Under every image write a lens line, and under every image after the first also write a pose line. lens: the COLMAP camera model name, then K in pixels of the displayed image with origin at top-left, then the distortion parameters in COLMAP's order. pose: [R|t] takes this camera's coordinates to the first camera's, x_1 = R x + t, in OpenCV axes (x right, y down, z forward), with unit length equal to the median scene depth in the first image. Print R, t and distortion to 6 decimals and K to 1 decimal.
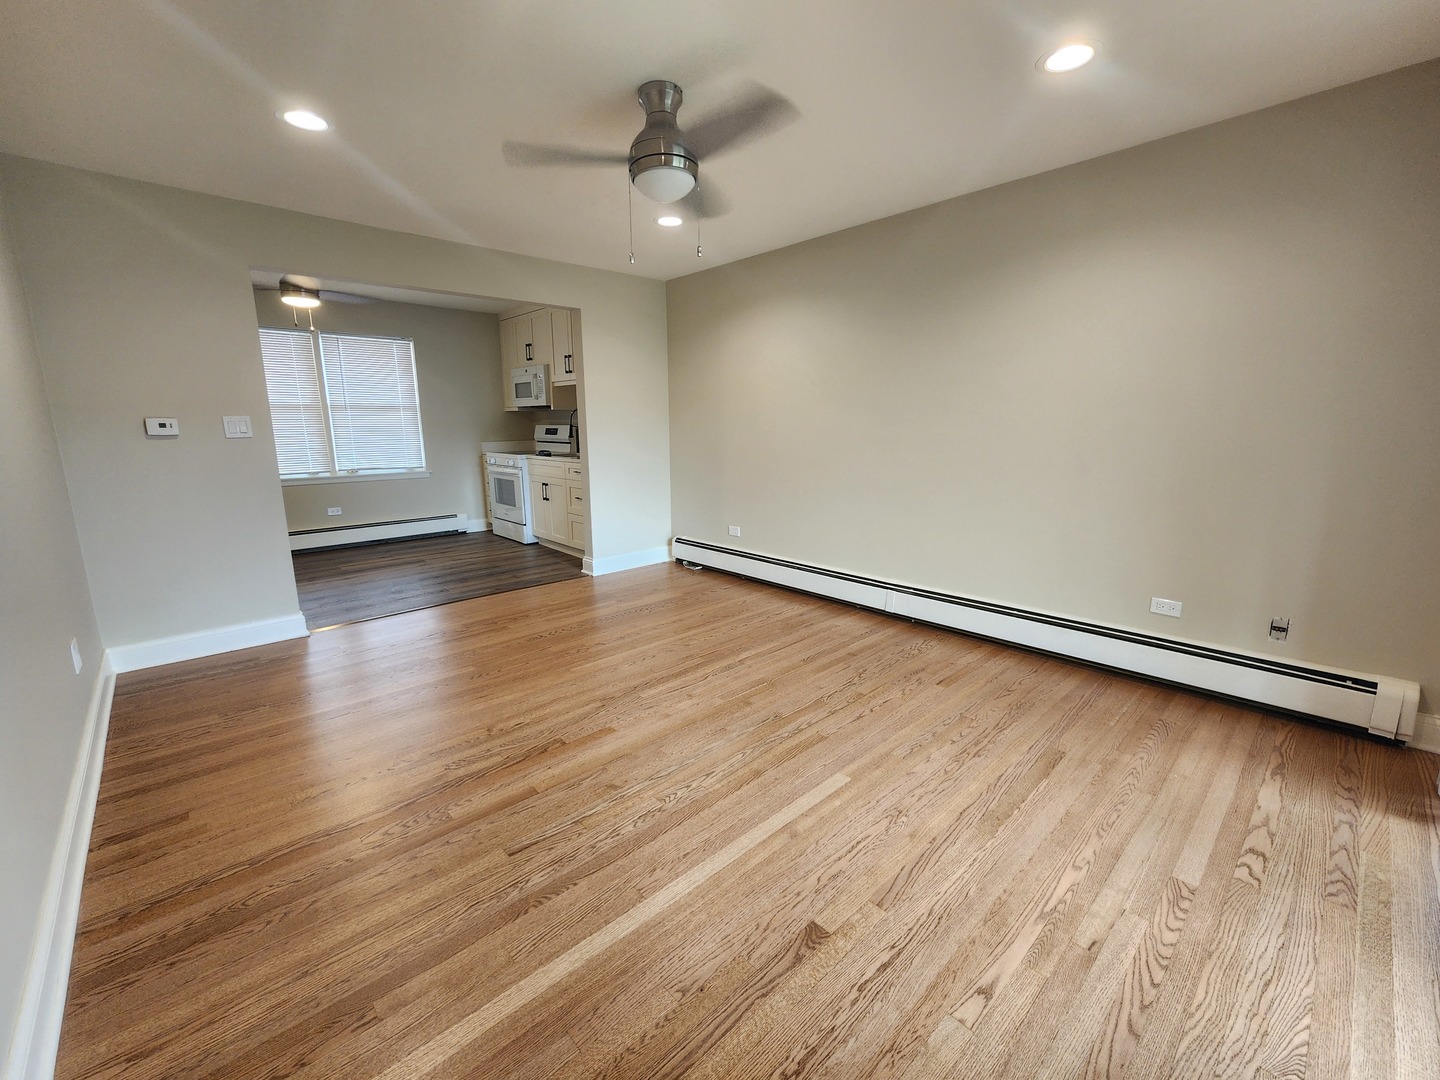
lens RADIAL K [[593.7, 0, 715.3], [0, 593.7, 534.1], [0, 0, 1]] dist [-0.000836, 0.012094]
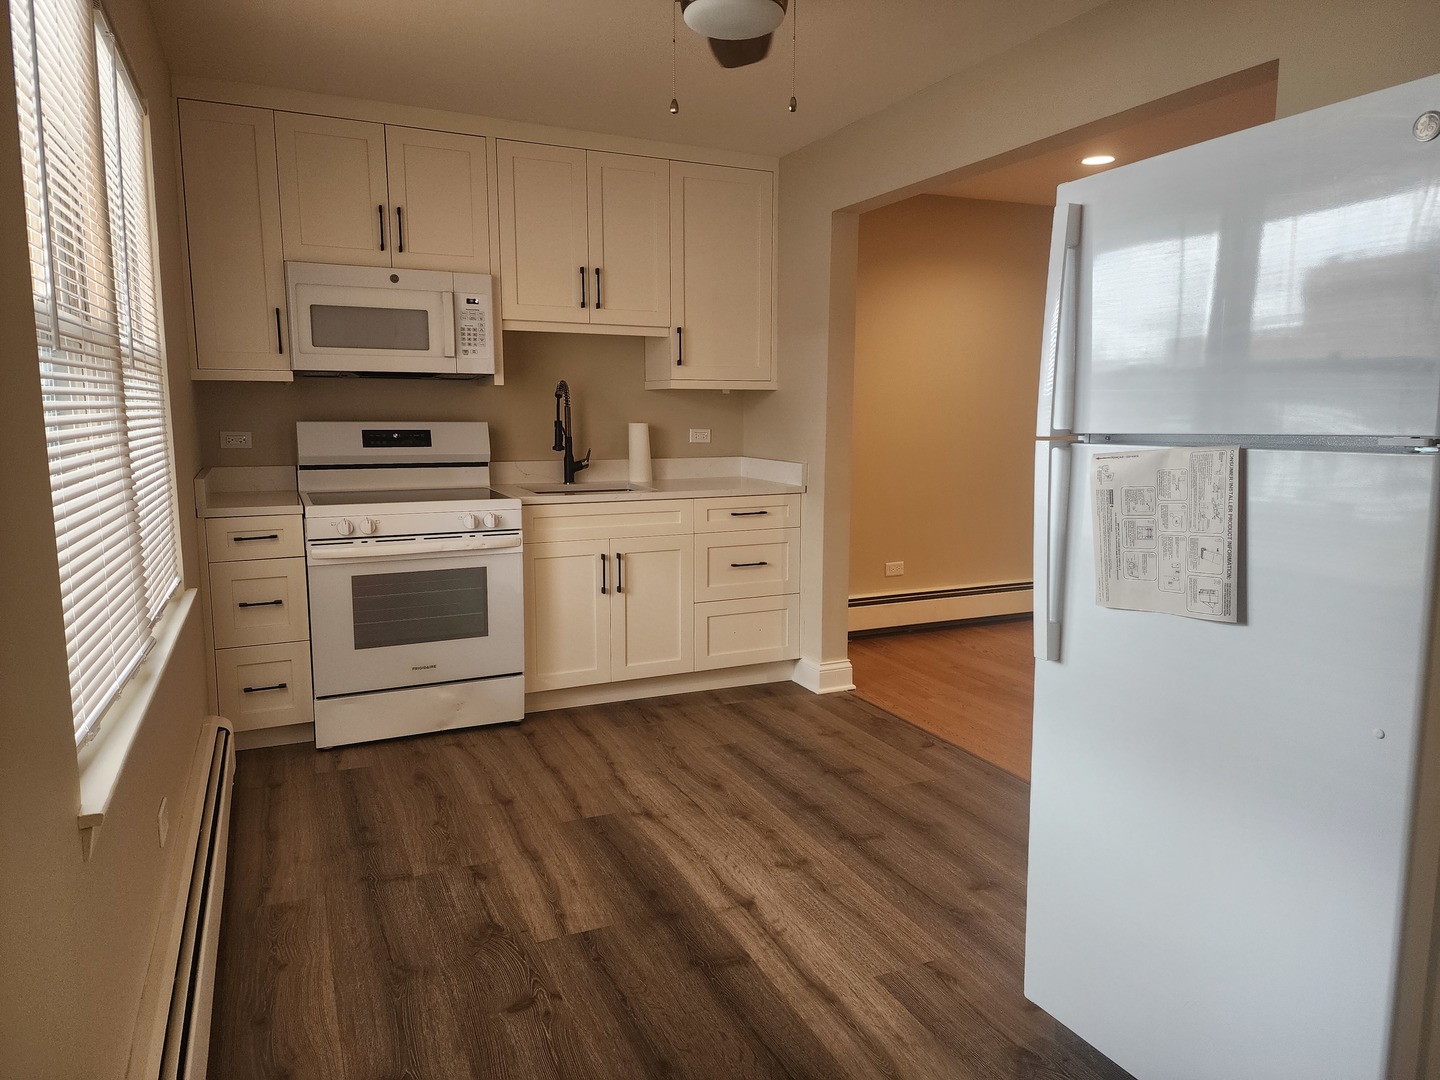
lens RADIAL K [[958.9, 0, 728.7], [0, 958.9, 534.5], [0, 0, 1]] dist [0.106021, -0.001897]
pose [[0.299787, -0.116541, 0.946861, -1.437701], [0.176886, 0.982091, 0.064873, -0.202067], [-0.937464, 0.148039, 0.315033, 1.075750]]
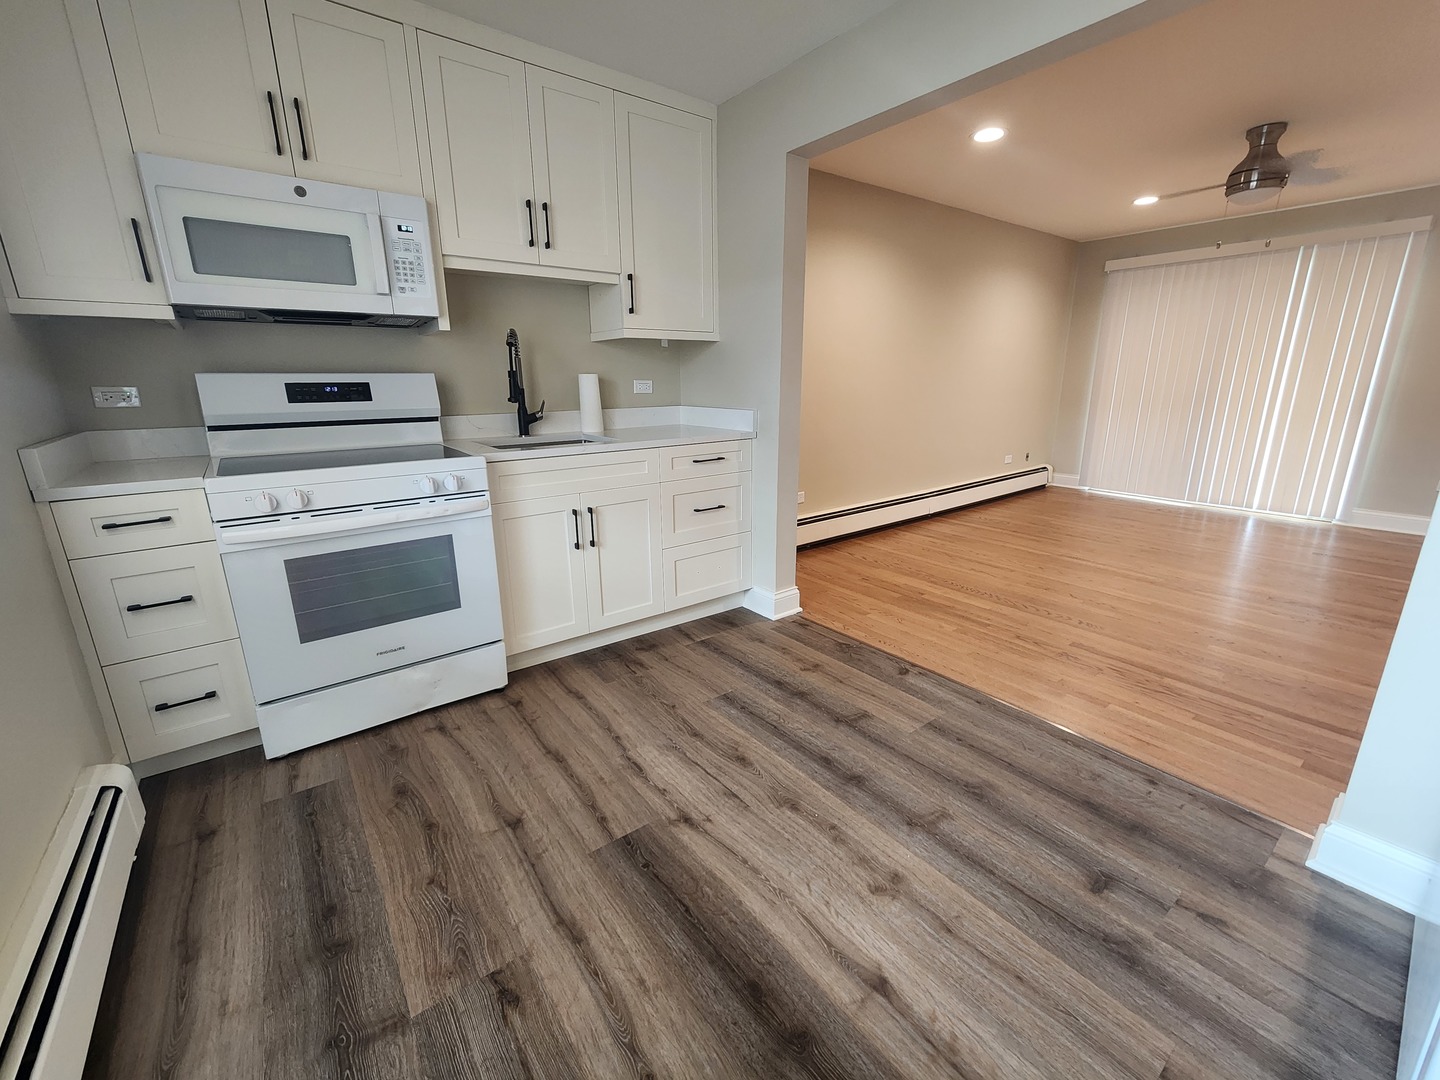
lens RADIAL K [[593.7, 0, 715.3], [0, 593.7, 534.1], [0, 0, 1]] dist [-0.000836, 0.012094]
pose [[0.092759, -0.245004, 0.965075, -1.074832], [0.197754, 0.954478, 0.223306, -0.224172], [-0.975853, 0.170134, 0.136987, 1.320136]]
